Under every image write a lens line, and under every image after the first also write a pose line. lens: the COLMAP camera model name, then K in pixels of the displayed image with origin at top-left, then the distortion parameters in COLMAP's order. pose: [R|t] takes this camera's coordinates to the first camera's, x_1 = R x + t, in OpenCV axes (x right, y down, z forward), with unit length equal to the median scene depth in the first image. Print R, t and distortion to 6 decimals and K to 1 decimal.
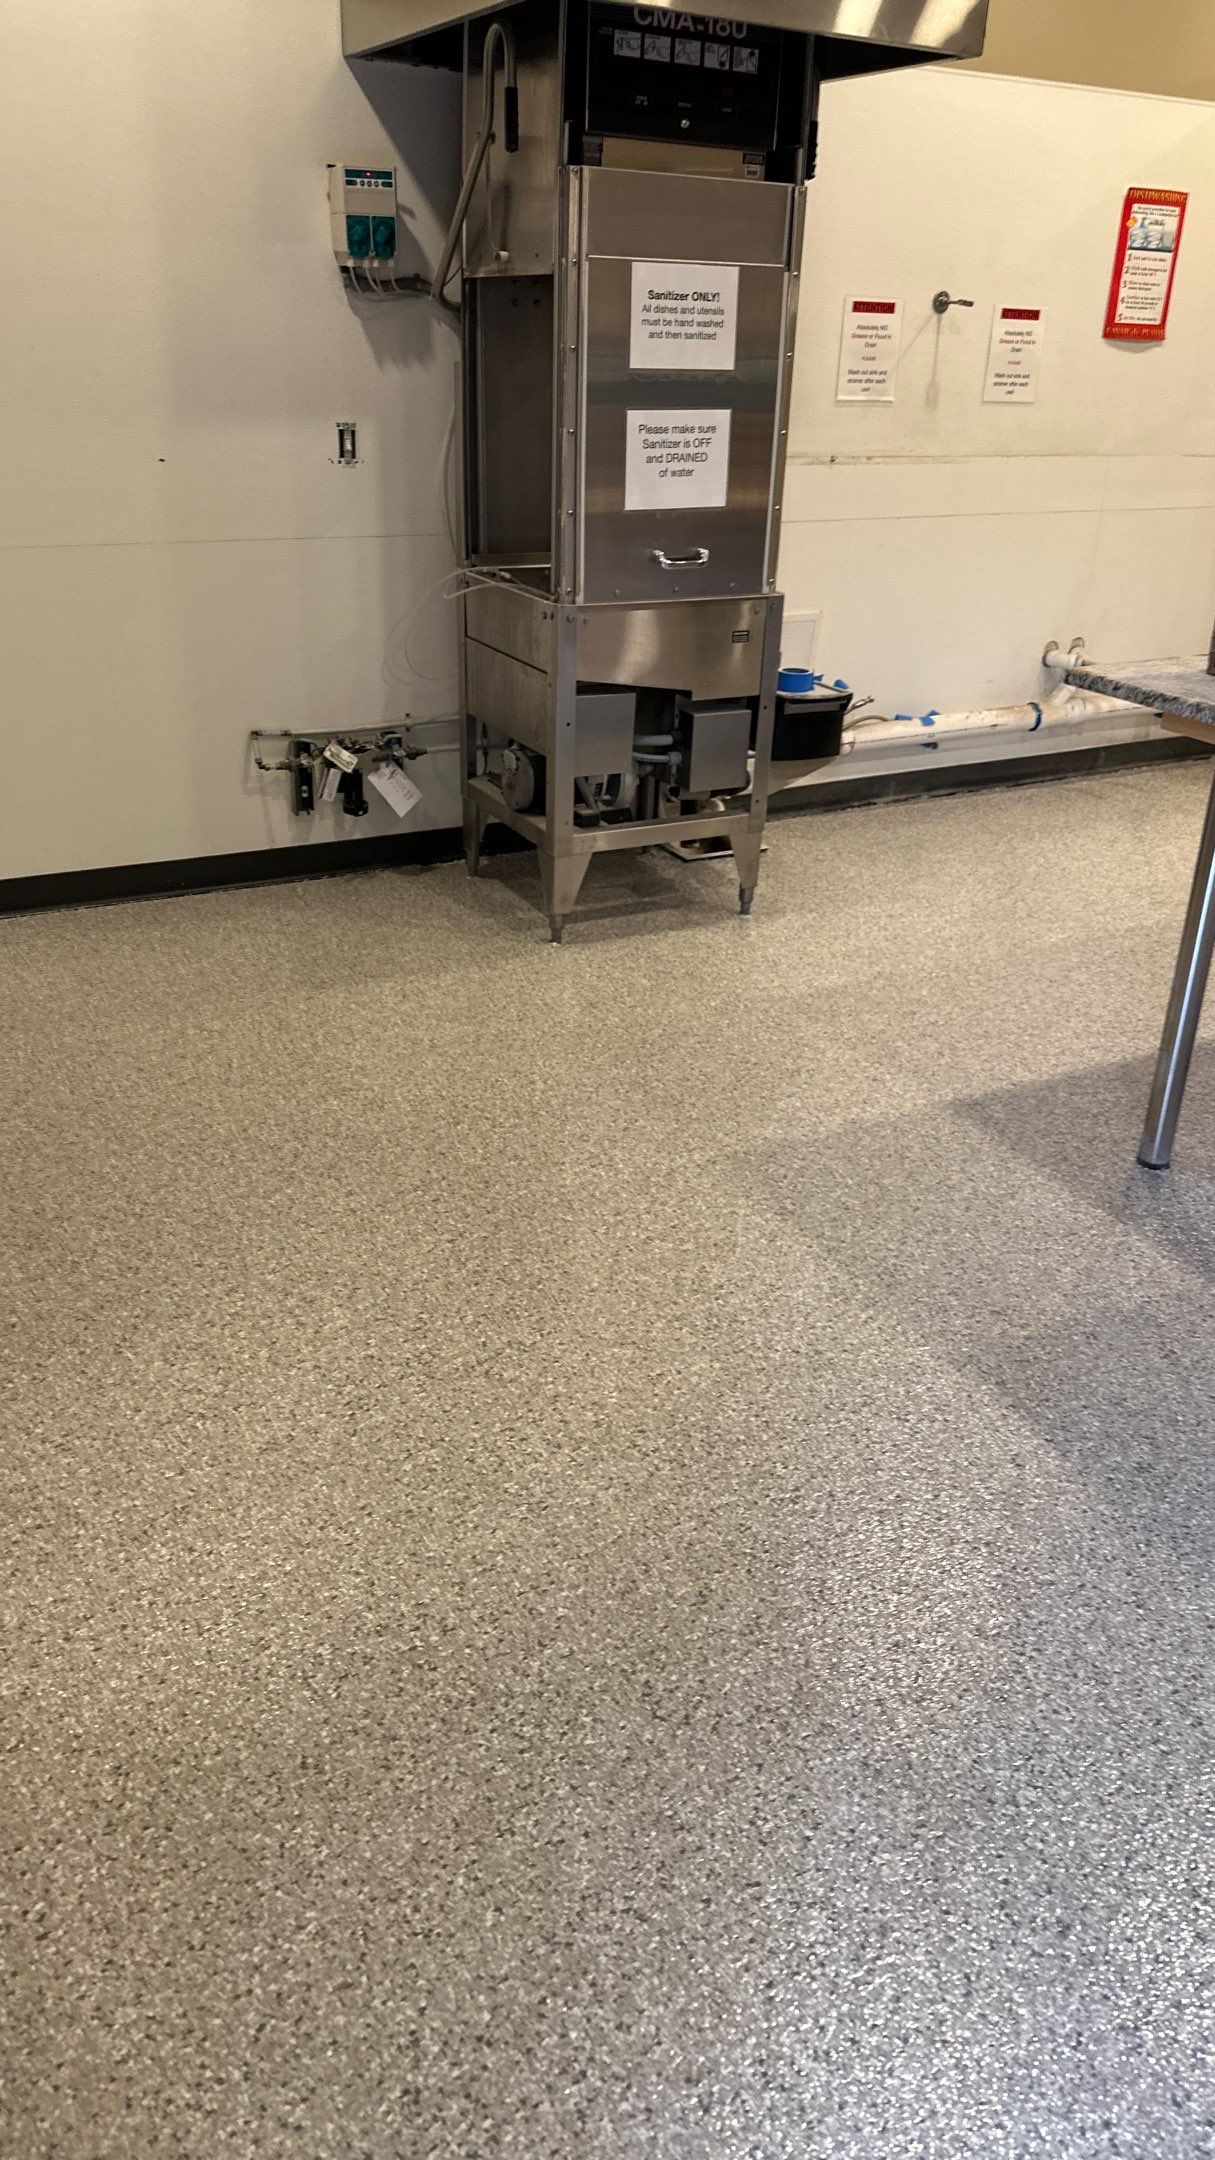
lens RADIAL K [[1507.7, 0, 624.0], [0, 1507.7, 1066.8], [0, 0, 1]] dist [0.076745, -0.098368]
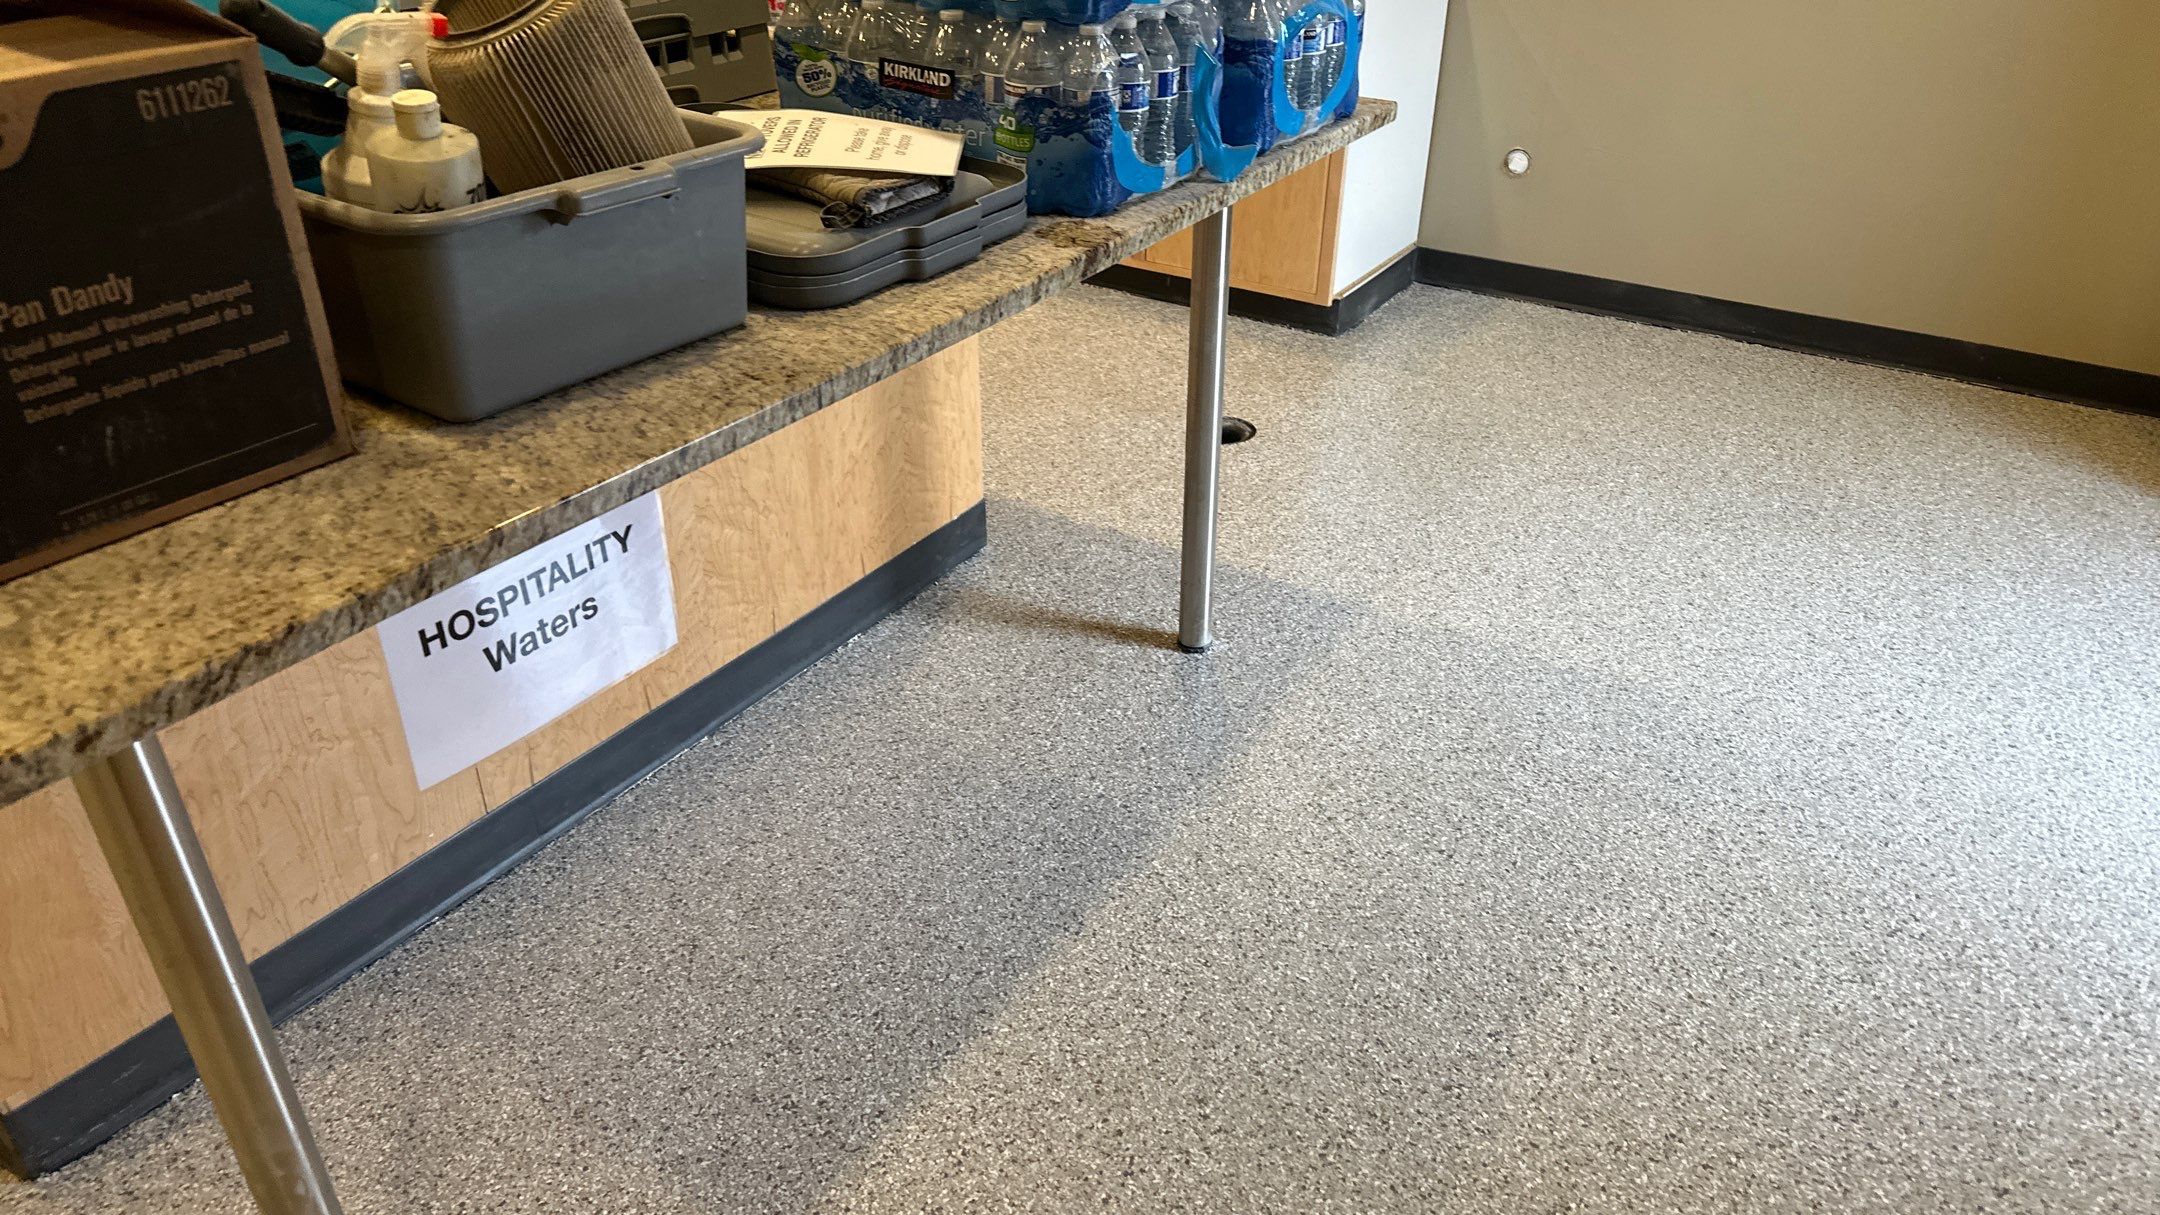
lens RADIAL K [[1482.8, 0, 1031.3], [0, 1482.8, 617.0], [0, 0, 1]] dist [0.036448, -0.053968]
pose [[-0.458185, -0.481971, 0.746840, 0.002700], [0.374498, 0.657332, 0.653961, -0.264569], [-0.806112, 0.579326, -0.120683, 0.571075]]
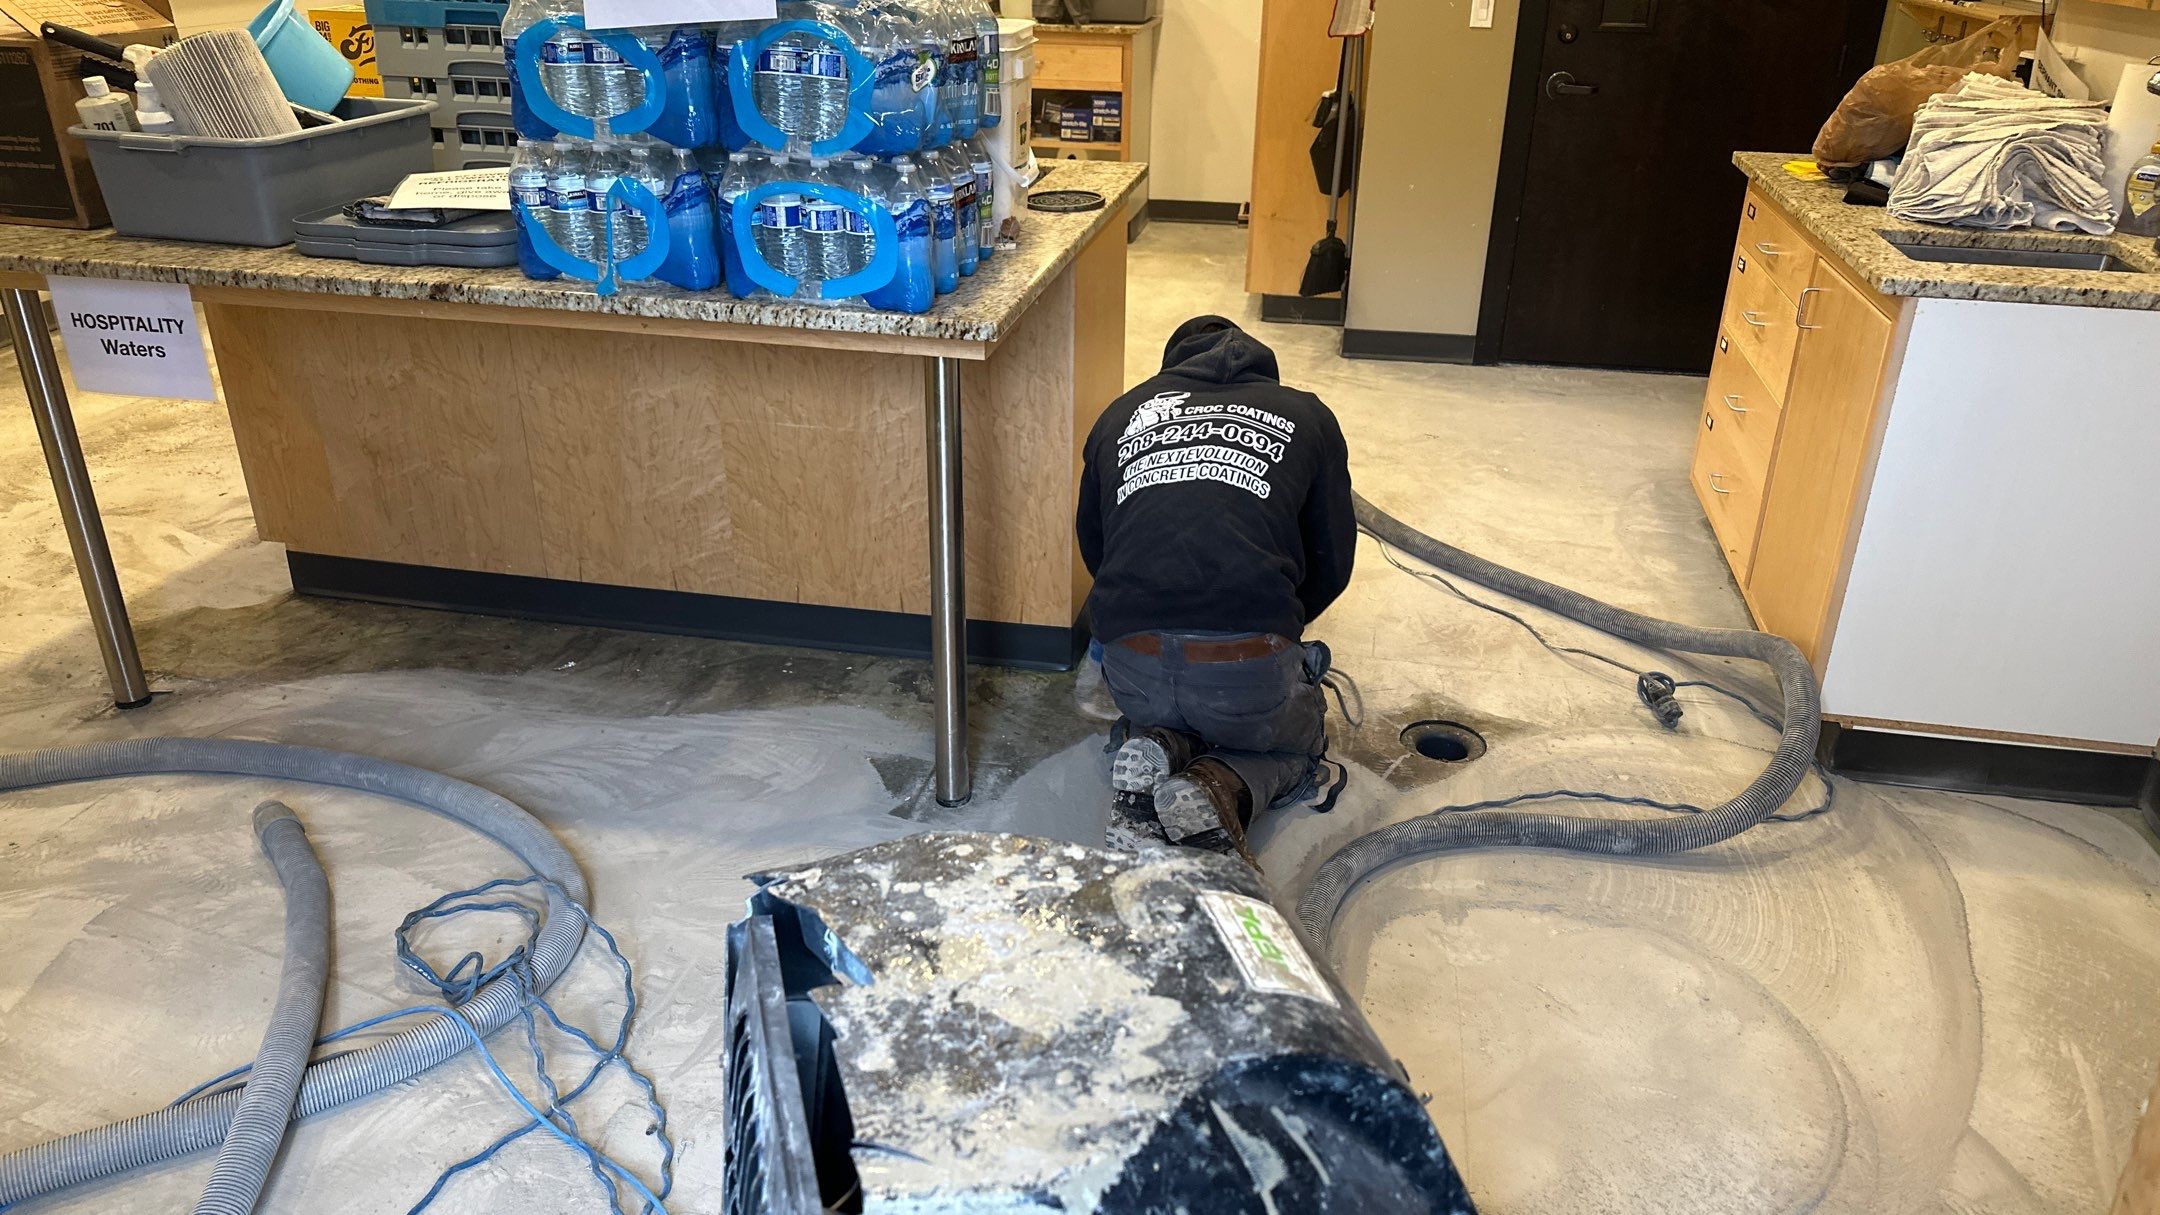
lens RADIAL K [[1507.7, 0, 1080.2], [0, 1507.7, 618.3], [0, 0, 1]] dist [0.076745, -0.098368]
pose [[0.642864, -0.350097, 0.681291, 0.061813], [0.338361, 0.927747, 0.157468, 0.048506], [-0.687196, 0.129292, 0.714875, -0.113113]]
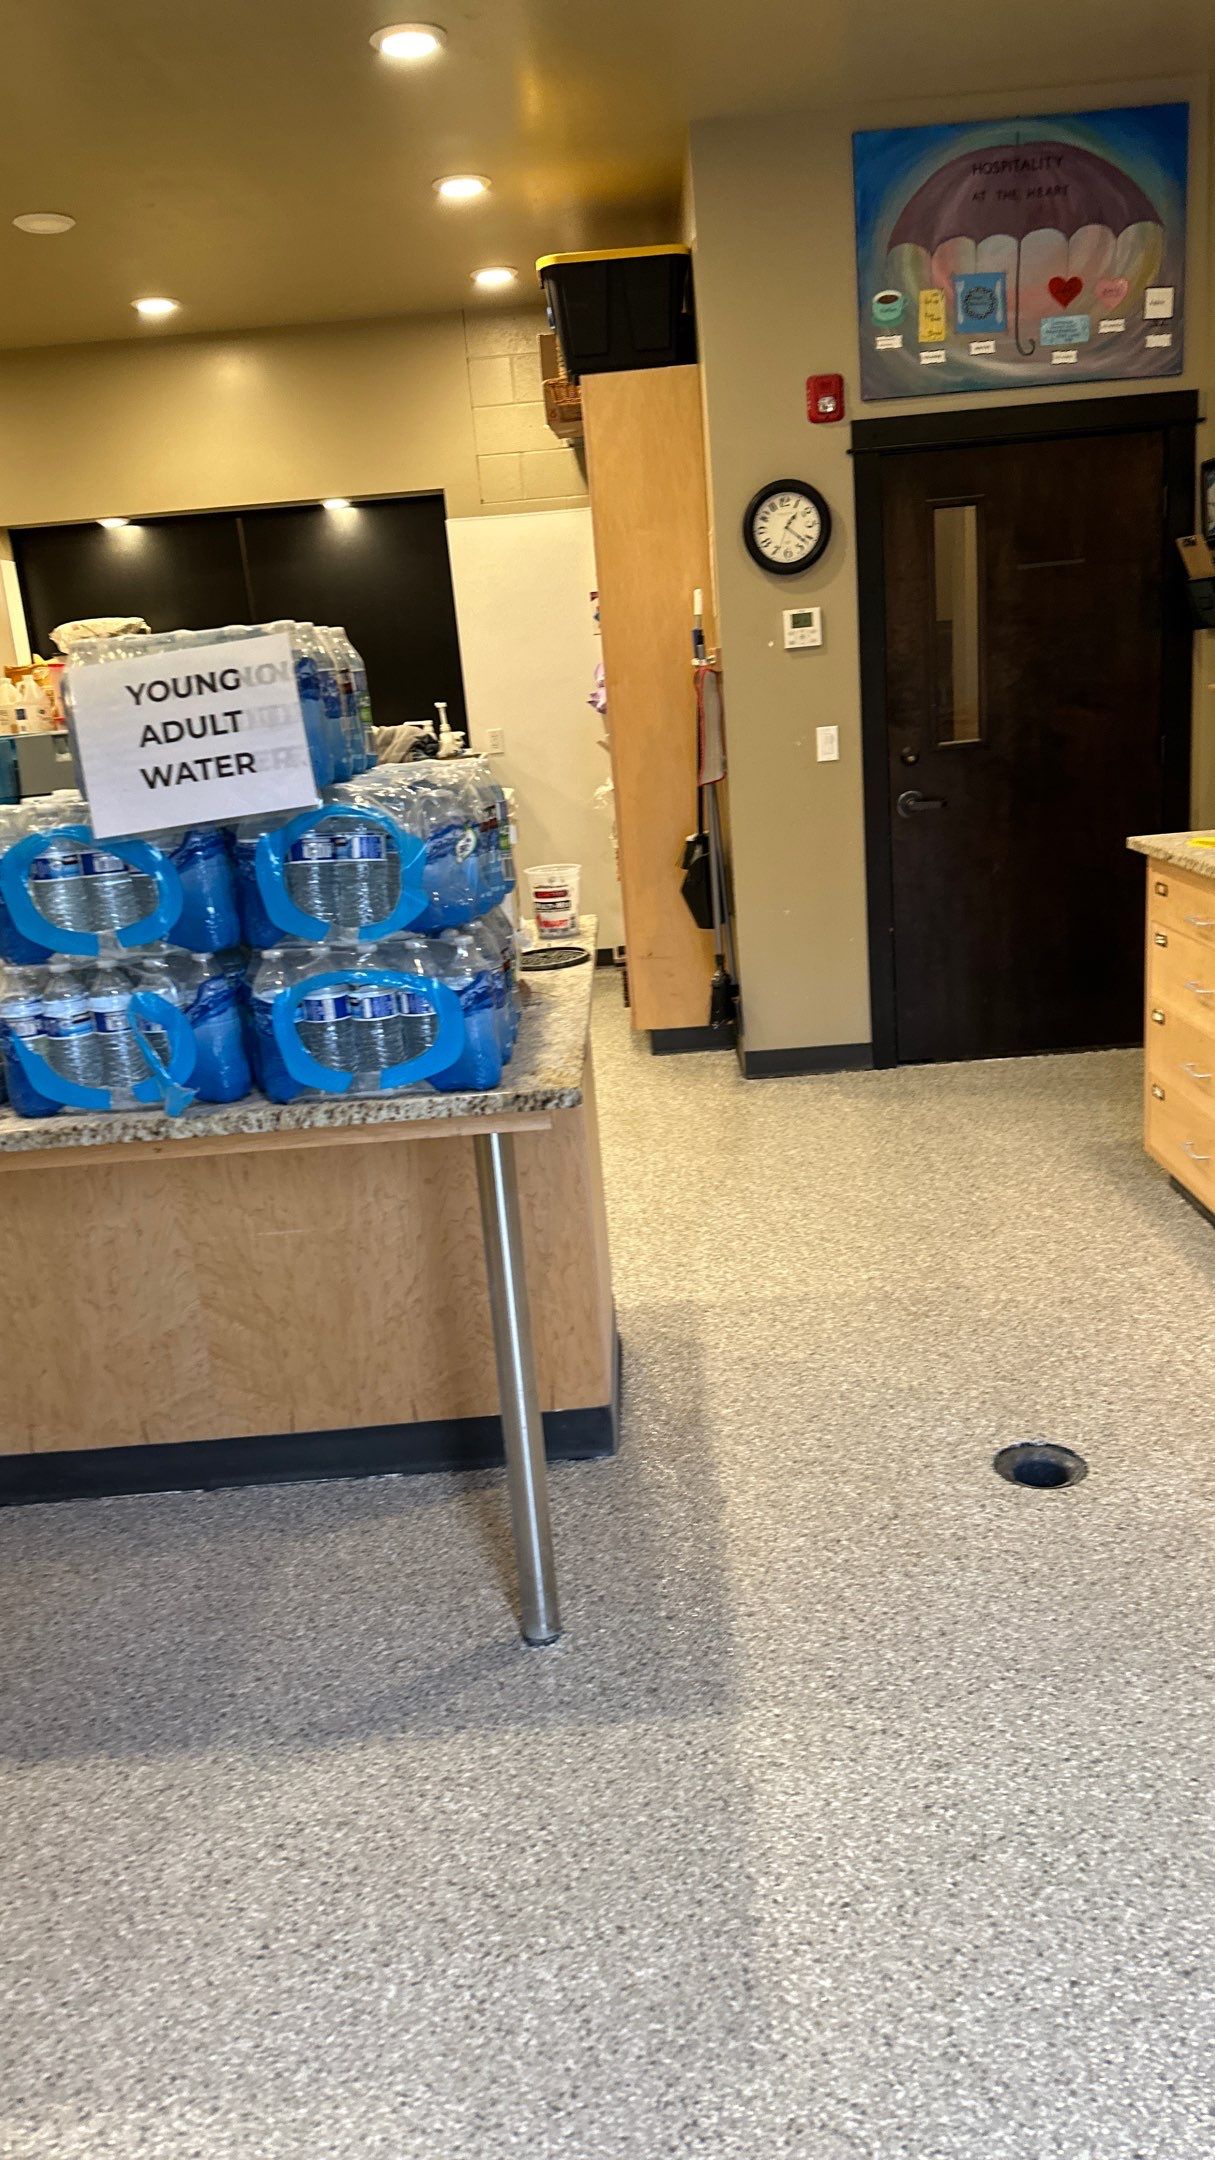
lens RADIAL K [[1507.7, 0, 616.3], [0, 1507.7, 1072.8], [0, 0, 1]] dist [0.076745, -0.098368]
pose [[0.481054, -0.292478, 0.826465, 0.047634], [0.463284, 0.885138, 0.043582, 0.004228], [-0.744282, 0.361922, 0.561299, -0.005662]]
